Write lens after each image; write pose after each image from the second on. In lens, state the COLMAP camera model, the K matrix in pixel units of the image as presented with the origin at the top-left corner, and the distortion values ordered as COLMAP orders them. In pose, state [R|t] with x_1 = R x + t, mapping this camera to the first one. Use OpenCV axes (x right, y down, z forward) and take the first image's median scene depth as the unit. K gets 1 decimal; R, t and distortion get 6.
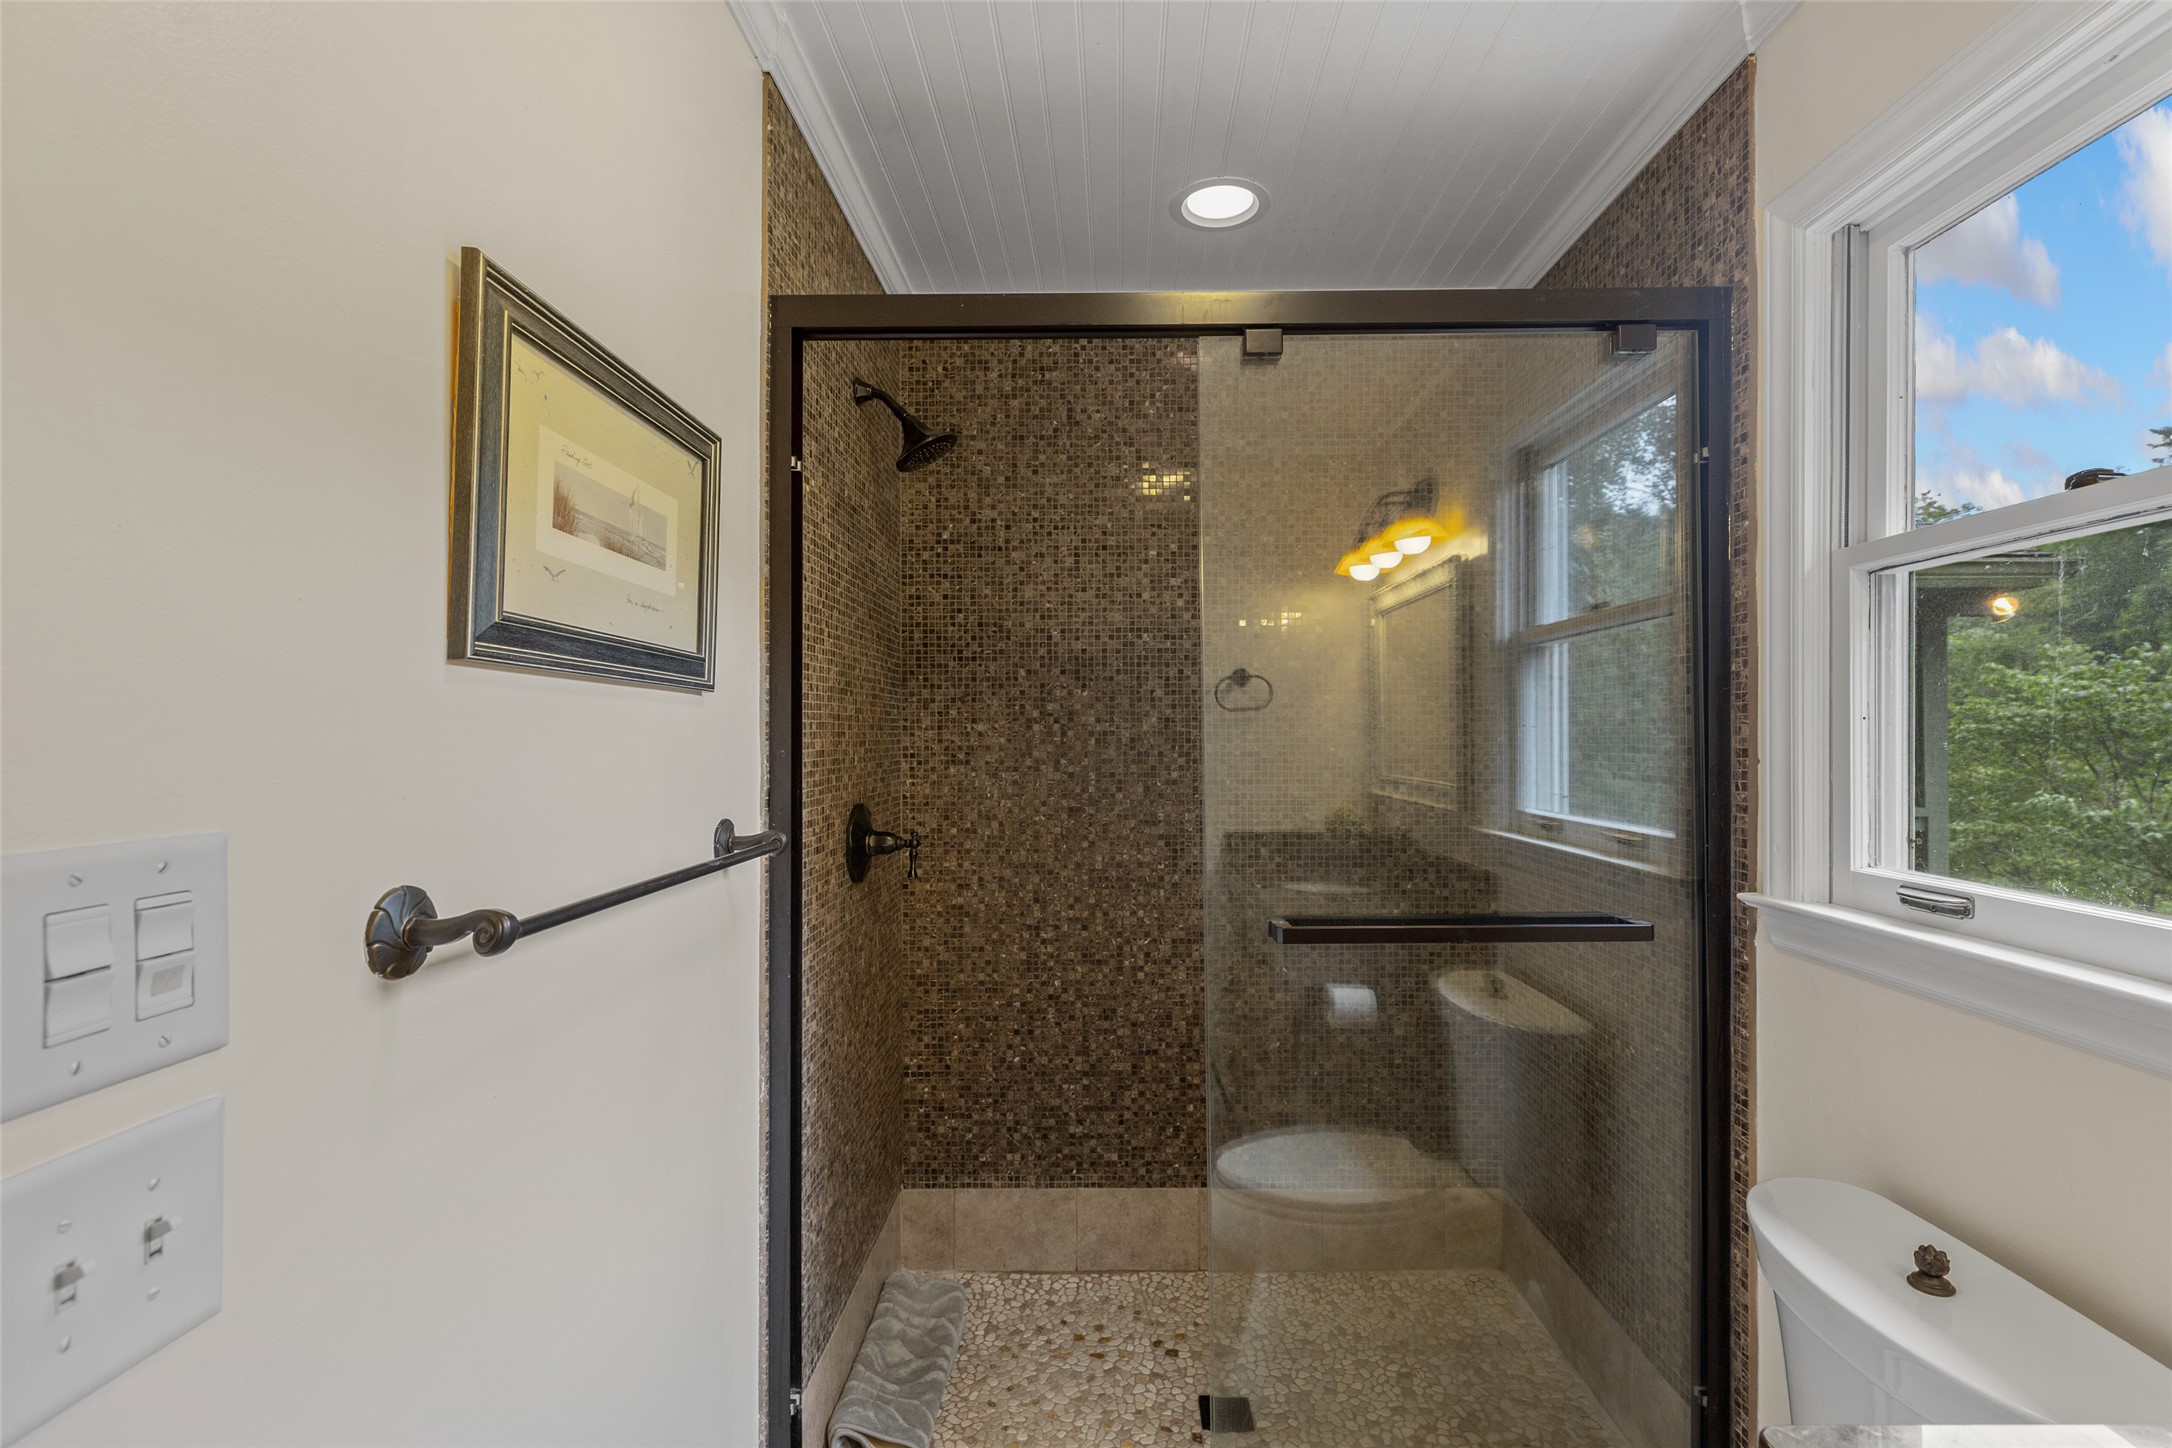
lens RADIAL K [[987.7, 0, 1095.8], [0, 987.7, 723.2], [0, 0, 1]] dist [0.003630, 0.000850]
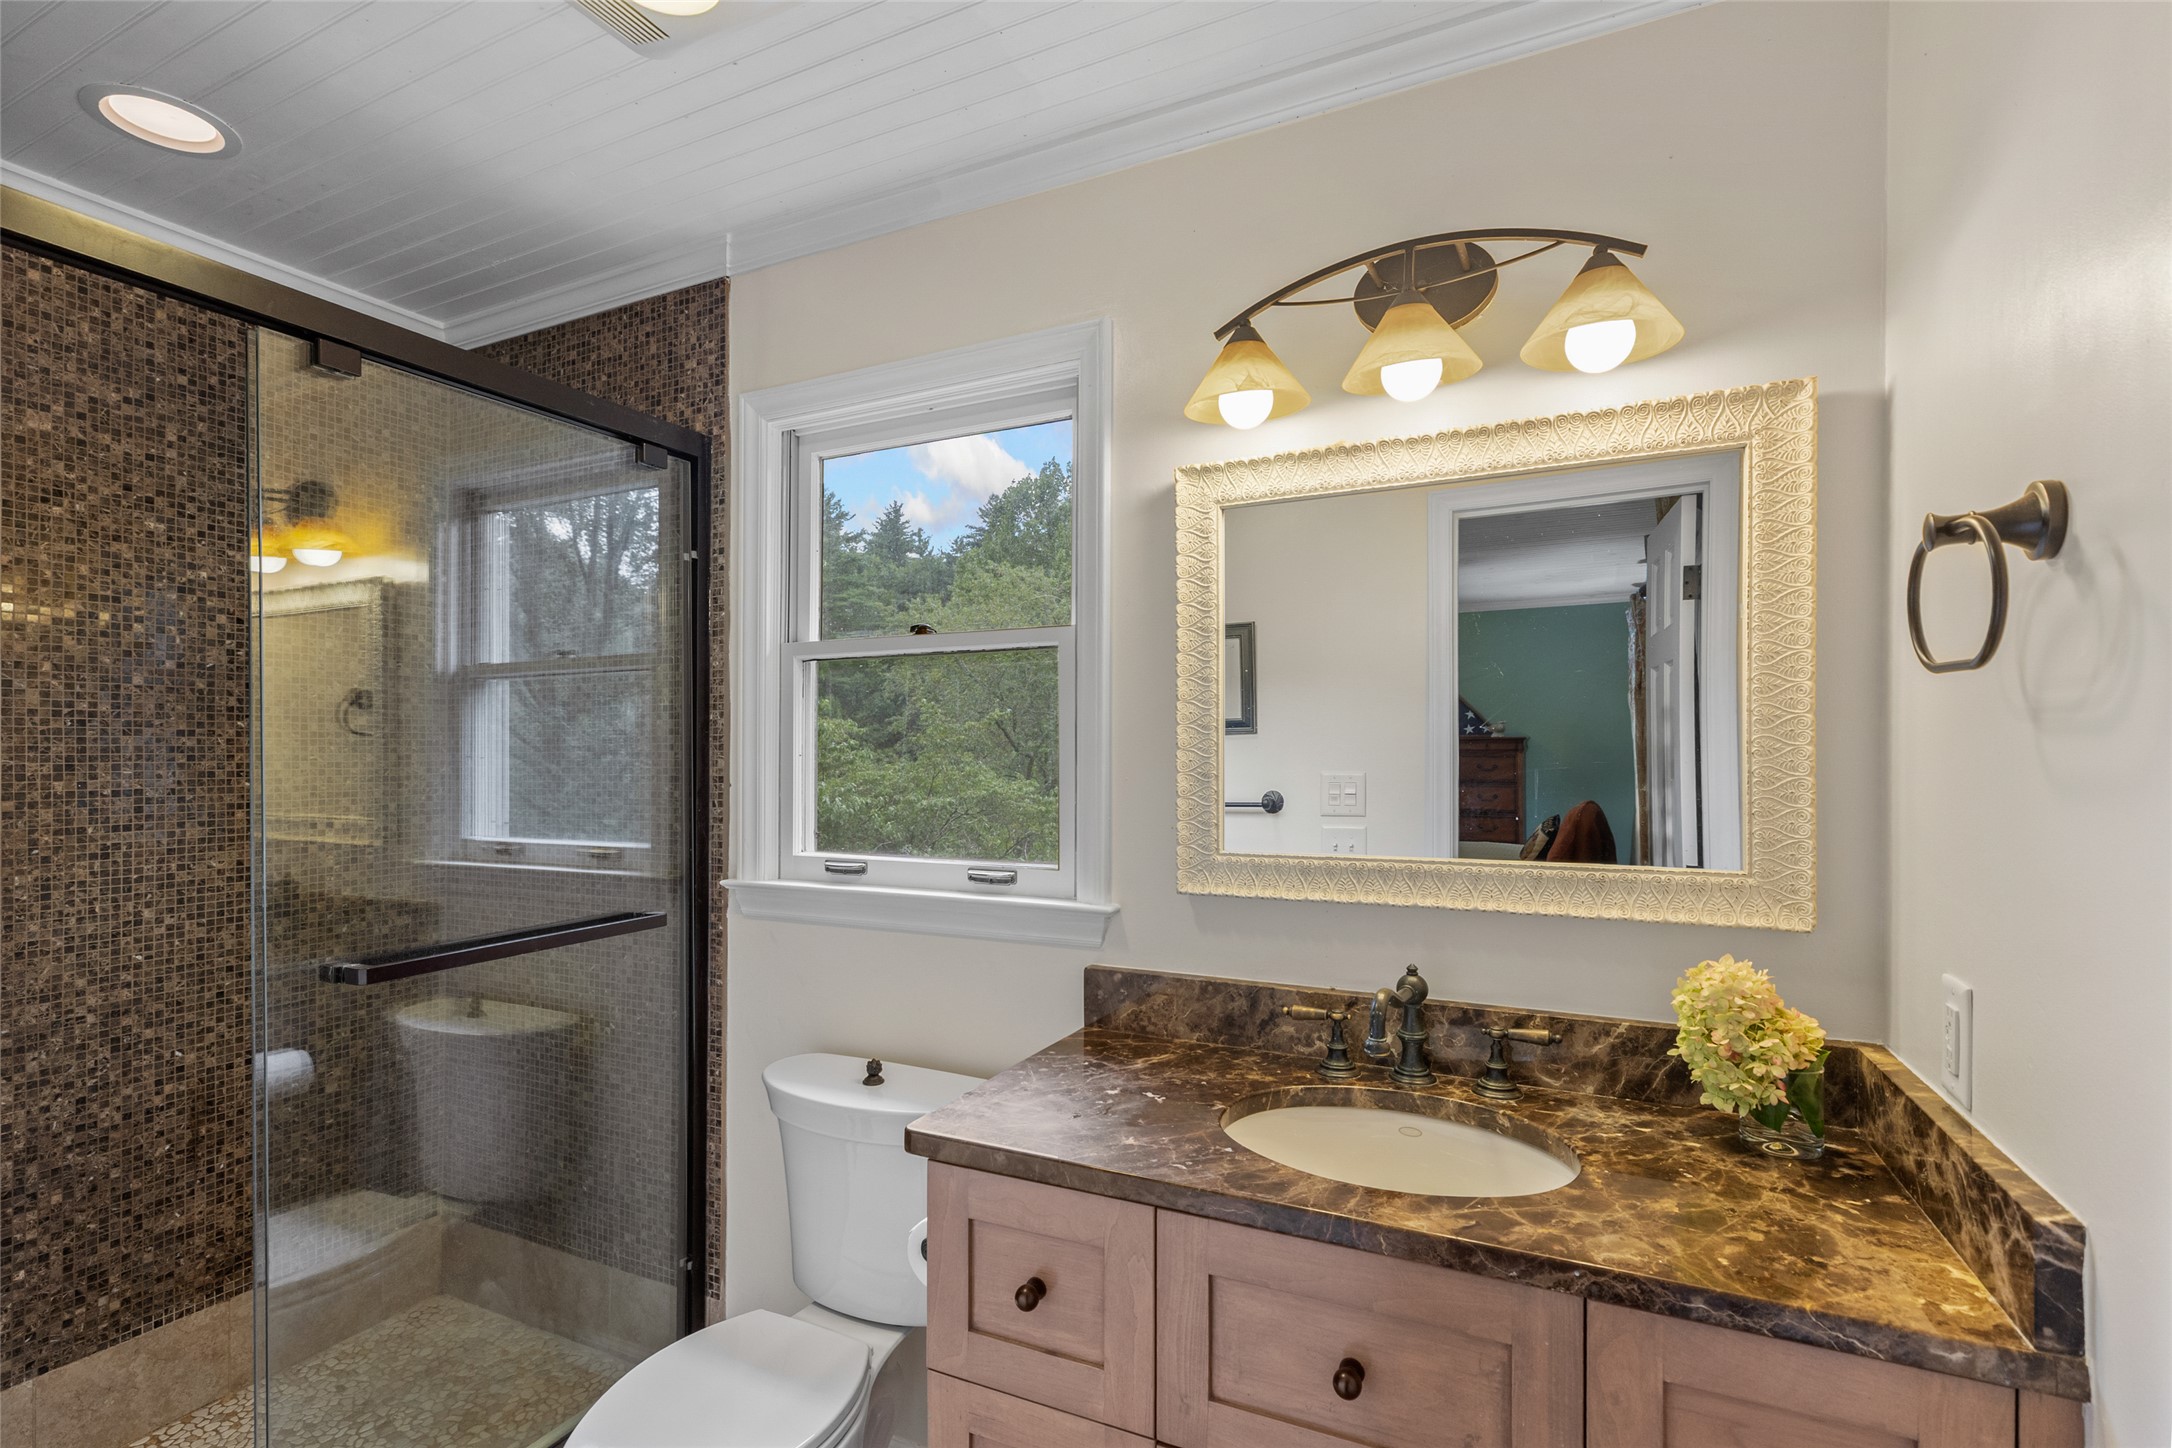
lens RADIAL K [[987.7, 0, 1090.3], [0, 987.7, 742.9], [0, 0, 1]] dist [0.003630, 0.000850]
pose [[0.442398, 0.011593, 0.896744, -0.221232], [-0.006895, 0.999931, -0.009525, -0.006970], [-0.896792, -0.001969, 0.442447, -0.045535]]
